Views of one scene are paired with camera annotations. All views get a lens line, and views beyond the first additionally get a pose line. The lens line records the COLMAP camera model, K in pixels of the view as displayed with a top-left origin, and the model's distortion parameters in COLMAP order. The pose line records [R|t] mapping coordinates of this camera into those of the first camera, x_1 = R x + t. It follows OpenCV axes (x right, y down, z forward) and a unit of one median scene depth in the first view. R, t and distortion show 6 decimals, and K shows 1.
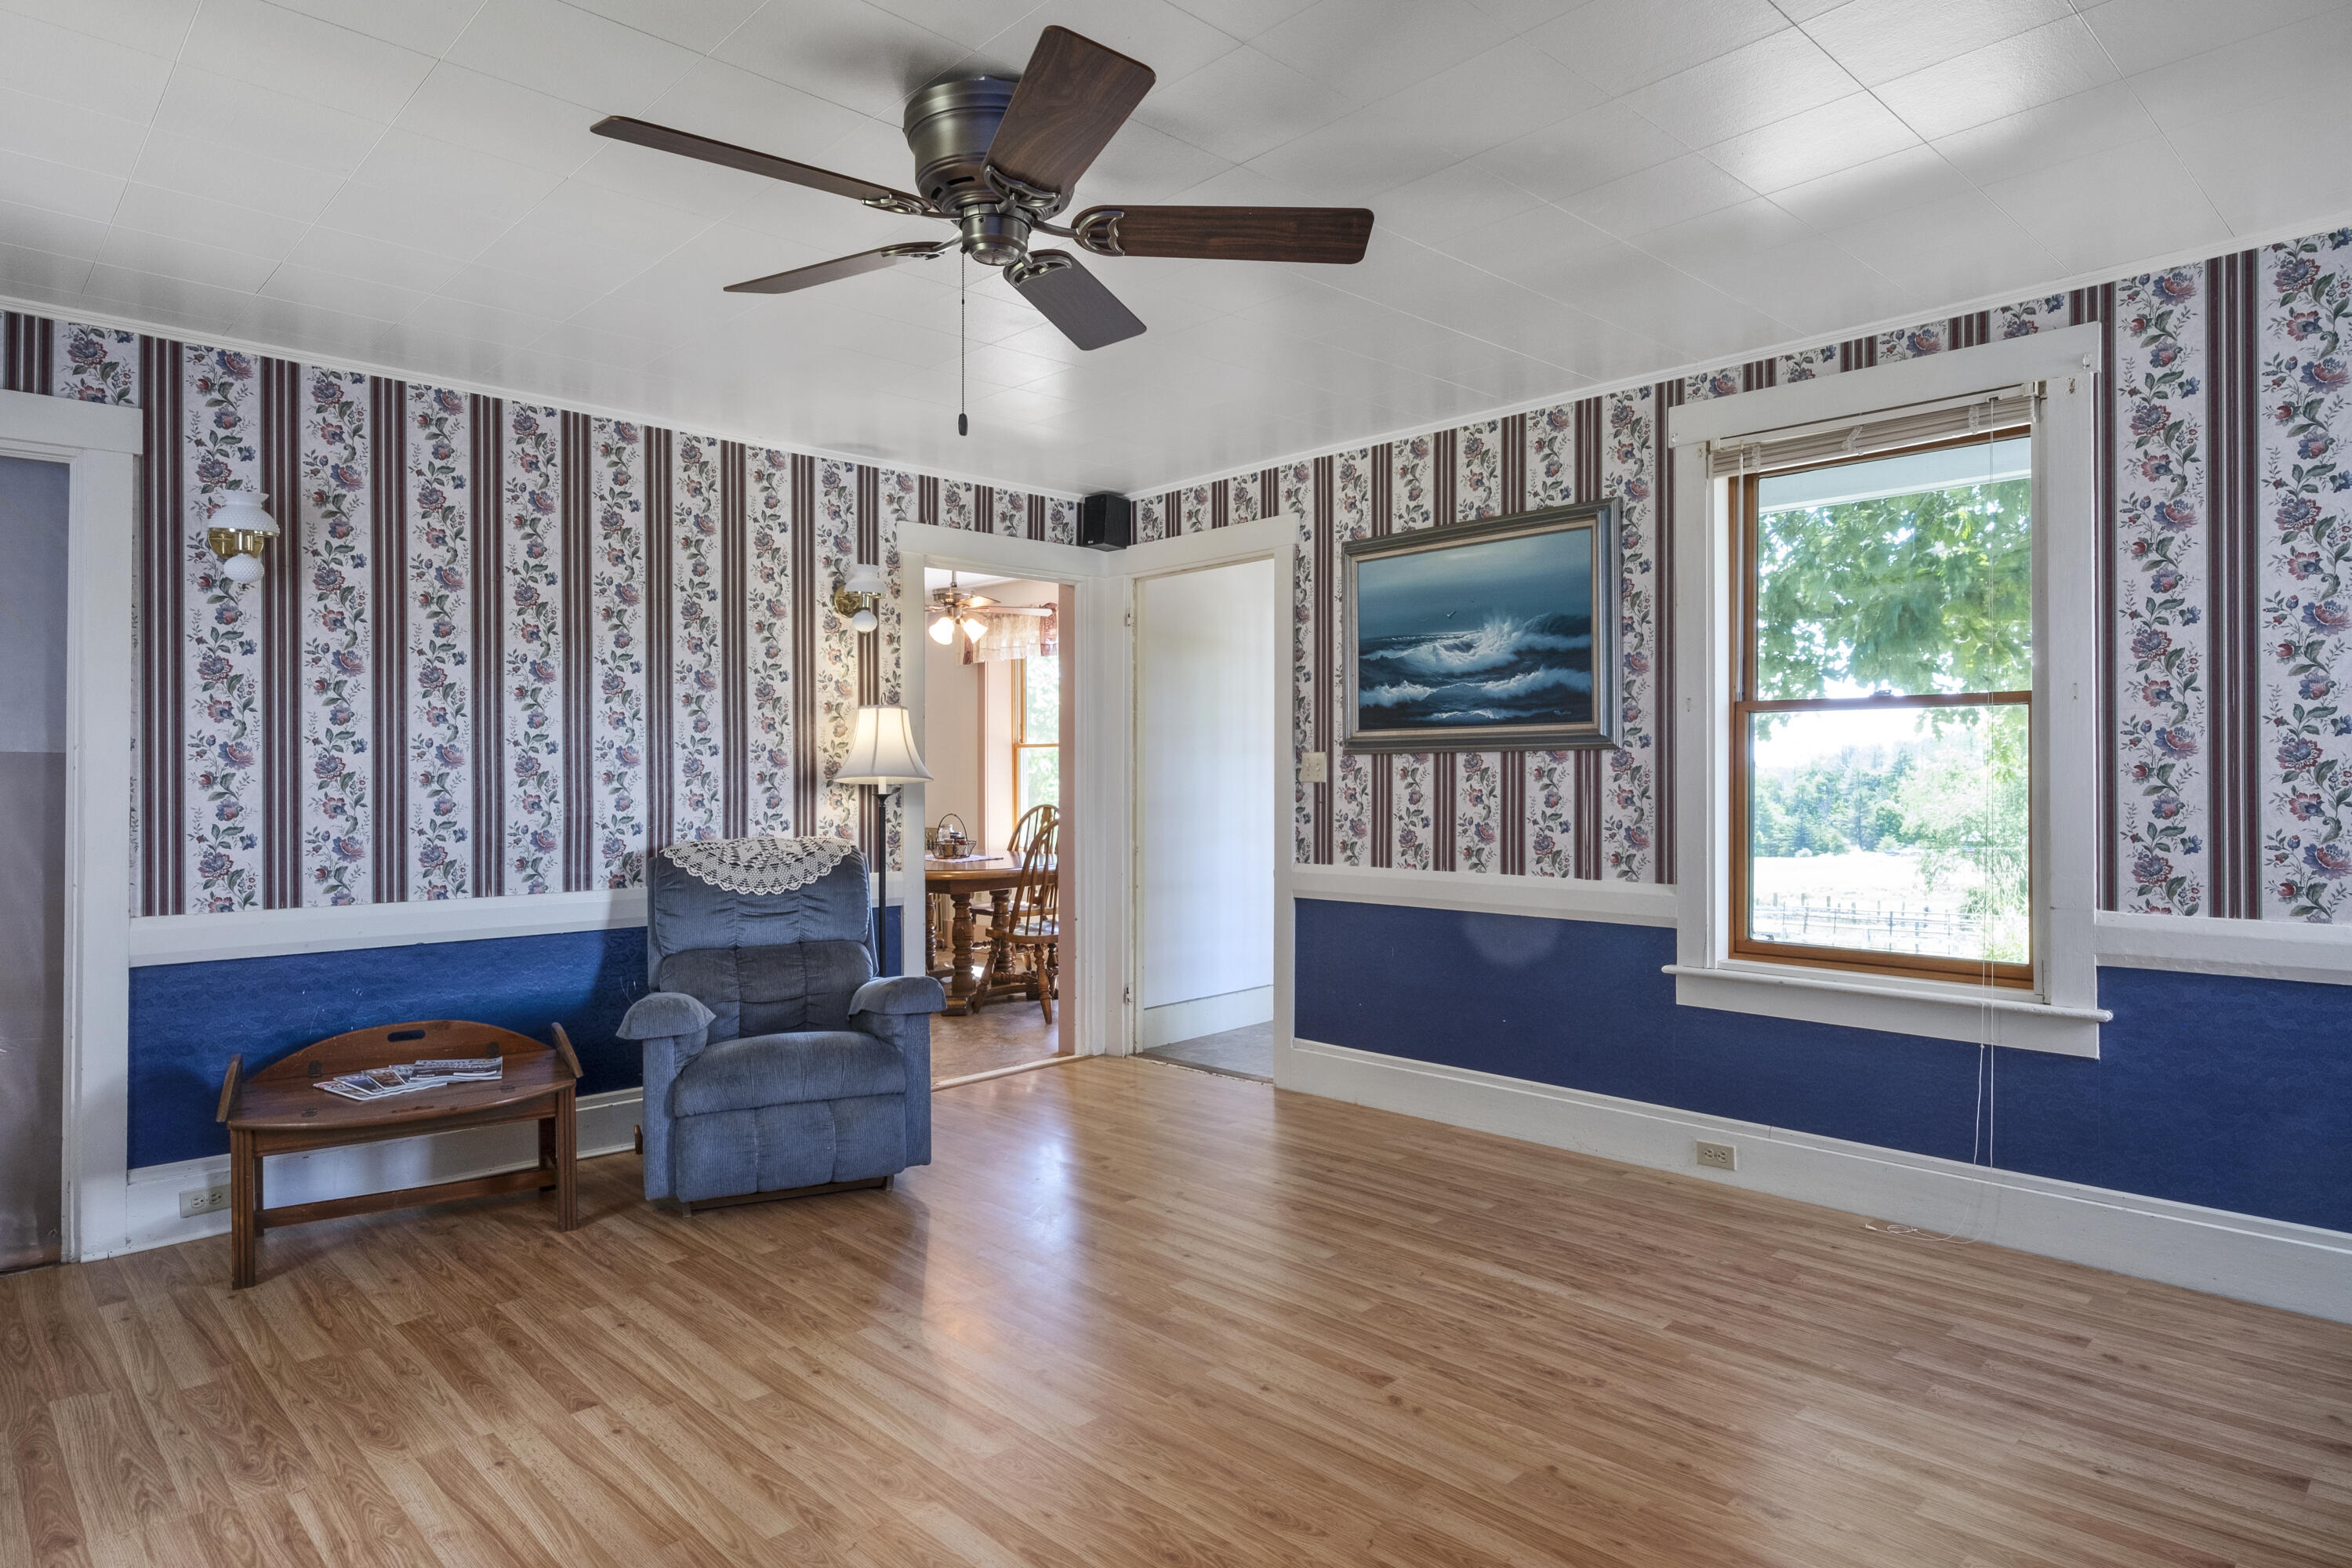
lens RADIAL K [[1334.2, 0, 1169.4], [0, 1334.2, 780.0], [0, 0, 1]] dist [0.004996, 0.000481]
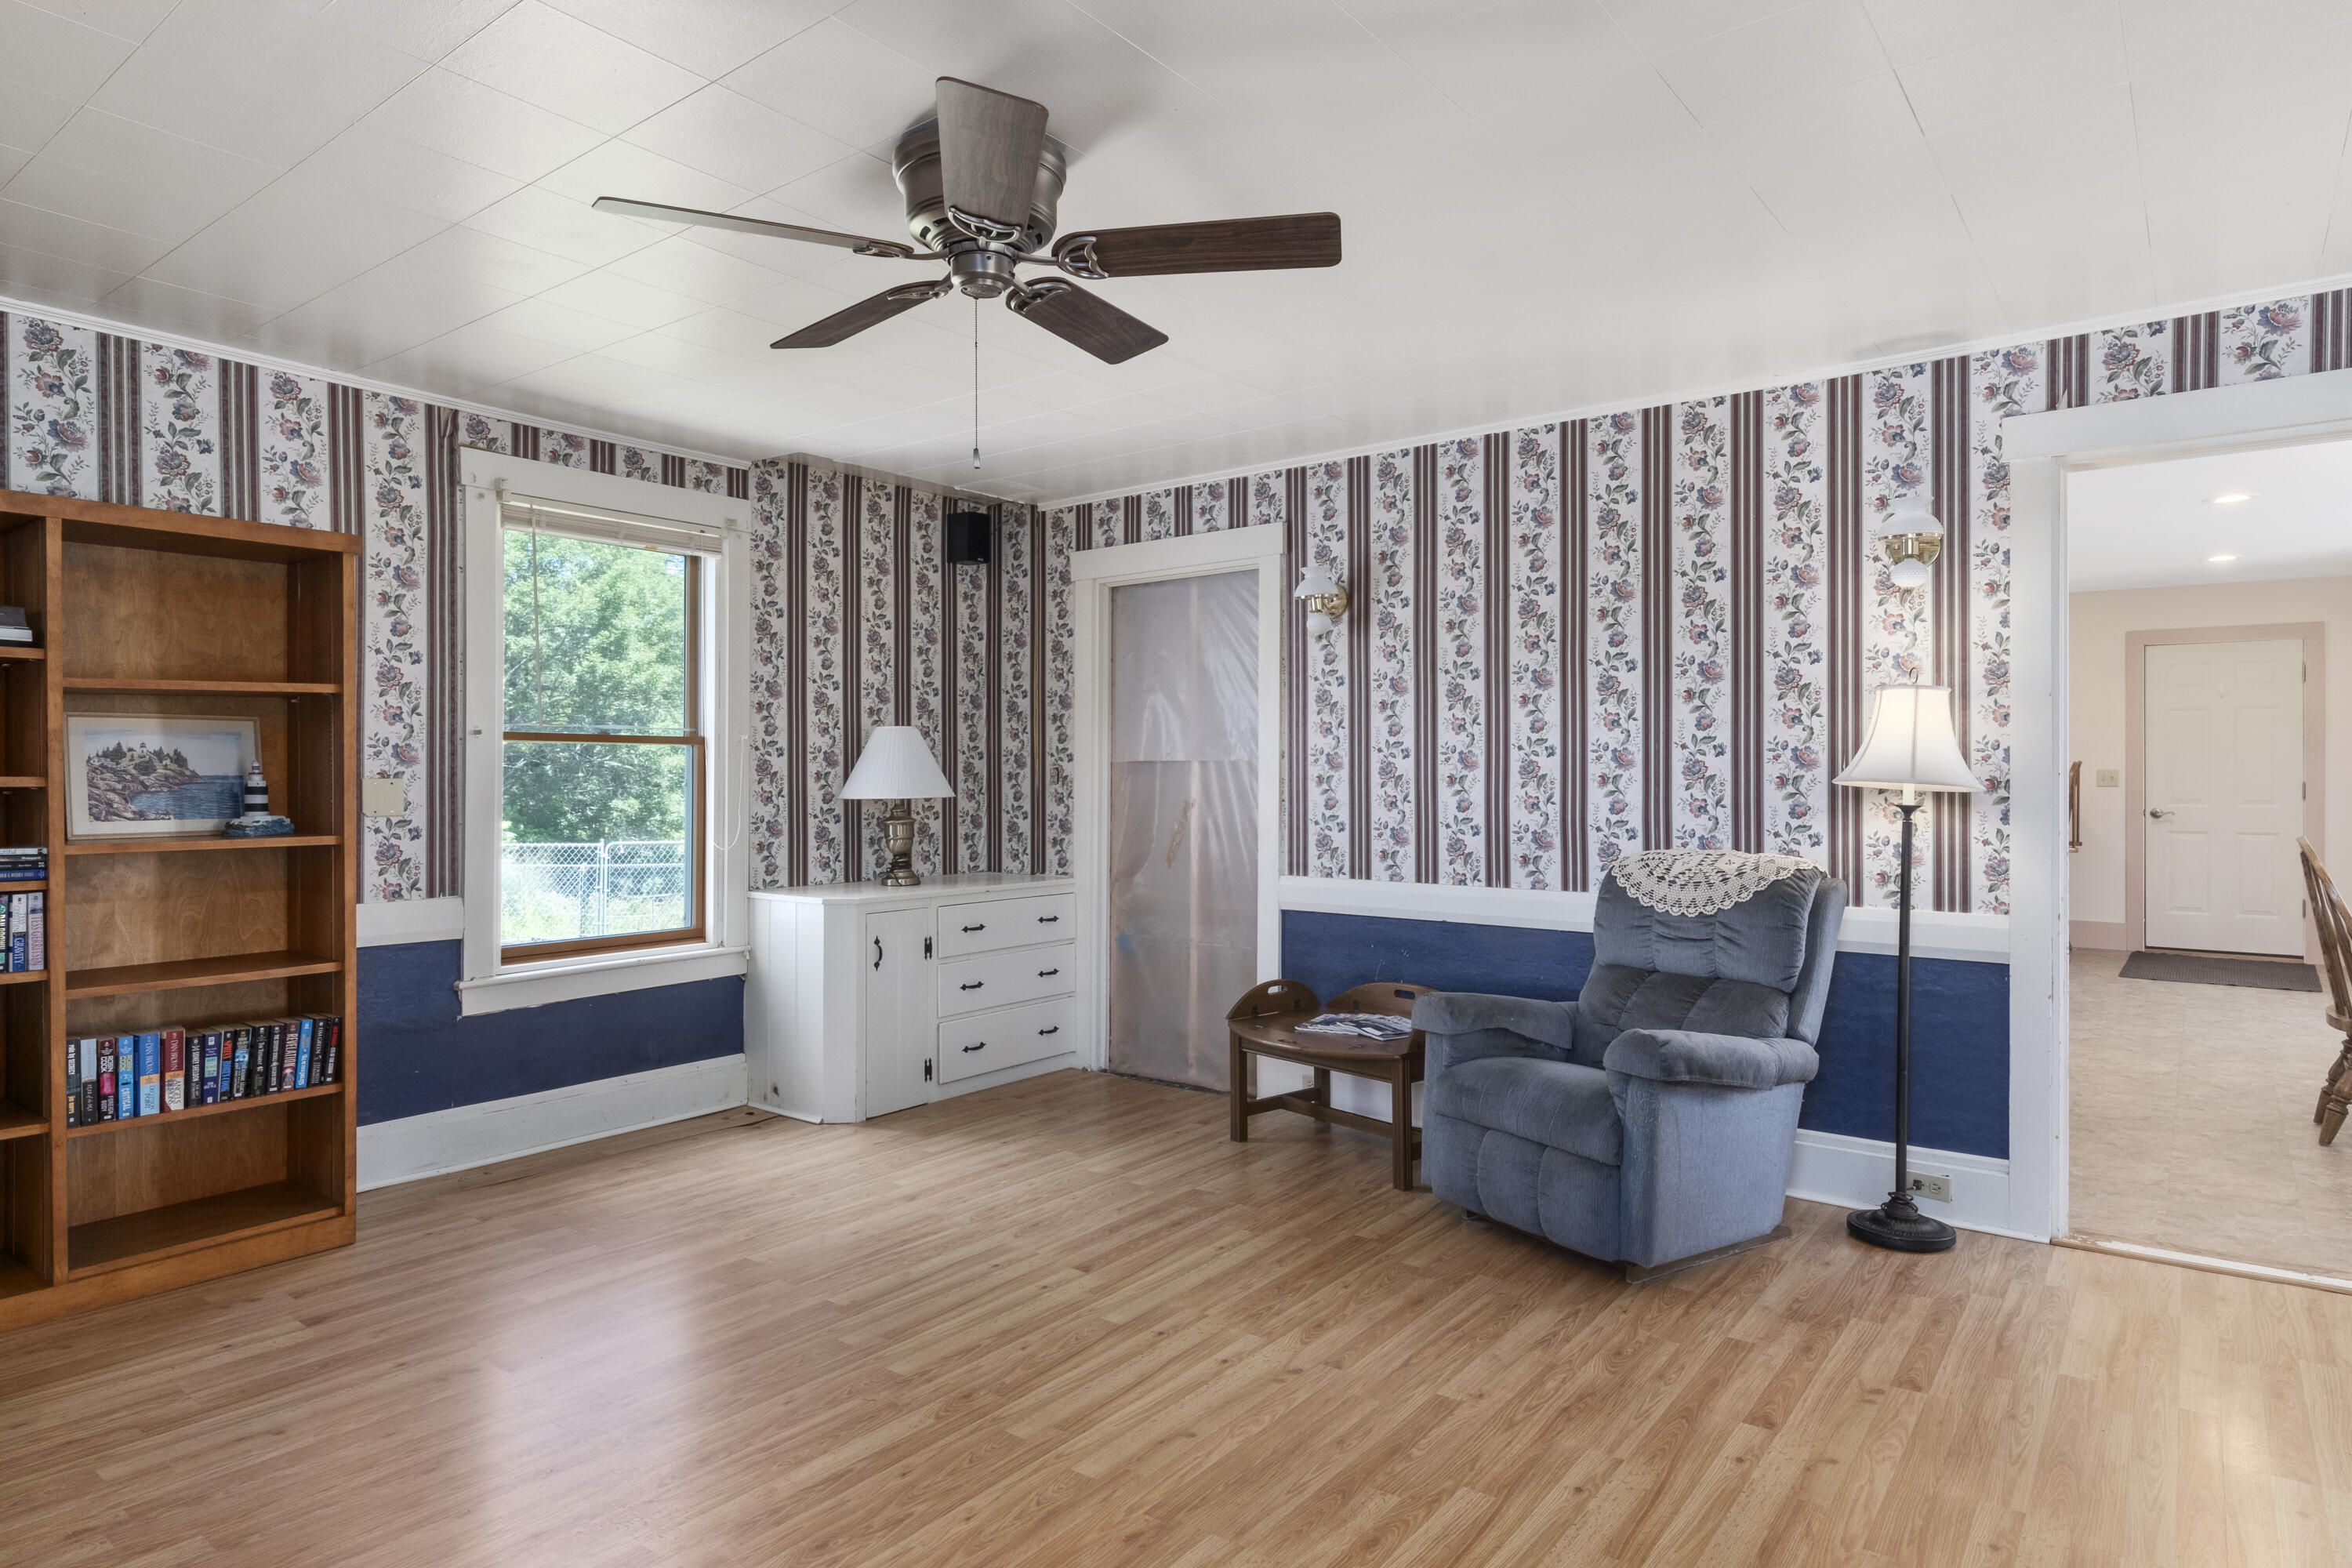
lens RADIAL K [[1334.2, 0, 1169.4], [0, 1334.2, 780.0], [0, 0, 1]] dist [0.004996, 0.000481]
pose [[0.144782, 0.004853, -0.989452, 0.534734], [-0.006824, 0.999969, 0.003906, -0.003771], [0.989440, 0.006187, 0.144811, 0.570006]]
